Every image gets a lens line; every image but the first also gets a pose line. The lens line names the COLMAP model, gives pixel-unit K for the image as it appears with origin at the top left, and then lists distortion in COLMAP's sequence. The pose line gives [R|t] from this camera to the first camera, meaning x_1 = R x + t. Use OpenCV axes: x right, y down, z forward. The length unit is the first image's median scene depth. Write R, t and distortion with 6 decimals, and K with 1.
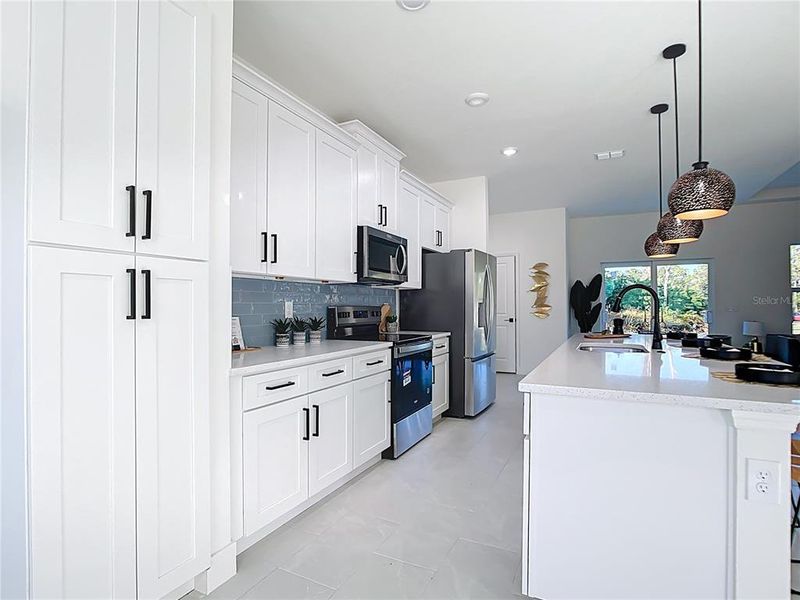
lens RADIAL K [[416.4, 0, 400.0], [0, 416.4, 300.0], [0, 0, 1]] dist [-0.027574, 0.000854]
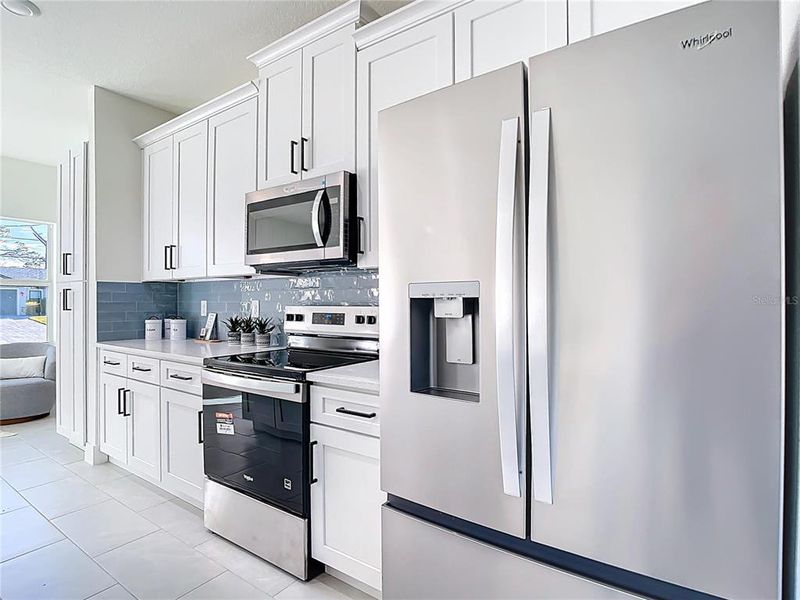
lens RADIAL K [[416.4, 0, 400.0], [0, 416.4, 300.0], [0, 0, 1]] dist [-0.027574, 0.000854]
pose [[-0.139699, -0.001755, -0.990192, 0.530038], [0.014844, 0.999882, -0.003867, 0.010263], [0.990083, -0.015239, -0.139656, 1.221177]]
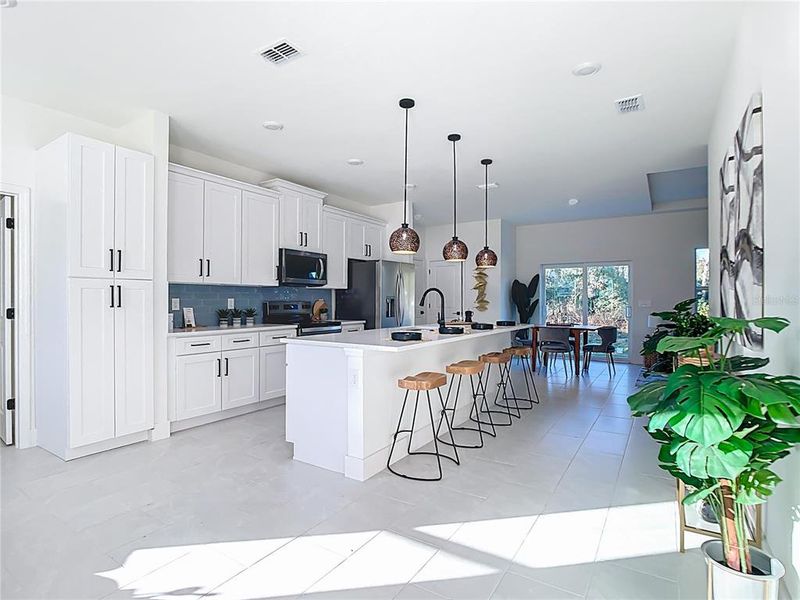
lens RADIAL K [[423.1, 0, 404.7], [0, 423.1, 300.6], [0, 0, 1]] dist [-0.027823, 0.000559]
pose [[0.994712, 0.004858, -0.102589, 0.463249], [-0.003263, 0.999871, 0.015710, -0.012722], [0.102652, -0.015292, 0.994600, -0.438894]]
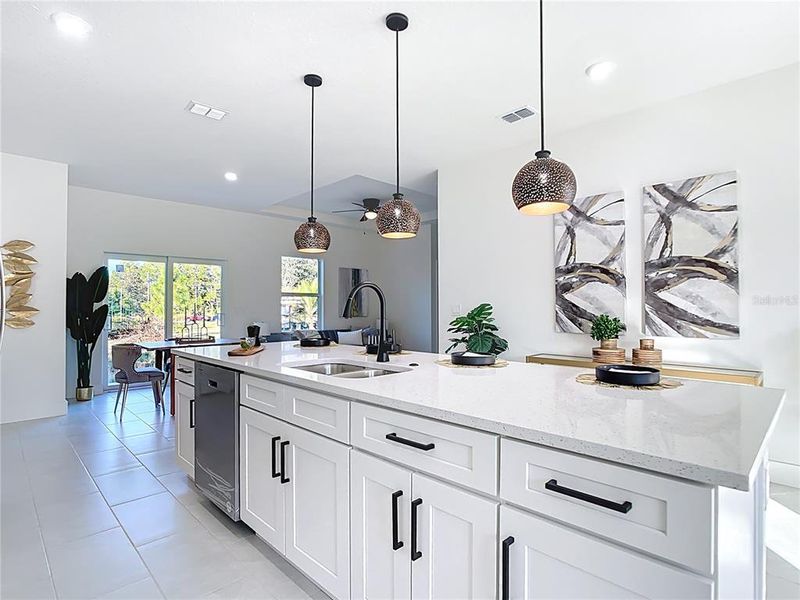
lens RADIAL K [[423.1, 0, 404.7], [0, 423.1, 300.6], [0, 0, 1]] dist [-0.027823, 0.000559]
pose [[0.319464, 0.012903, 0.947511, -0.117507], [-0.010009, 0.999897, -0.010242, 0.003630], [-0.947546, -0.006211, 0.319560, 0.478151]]
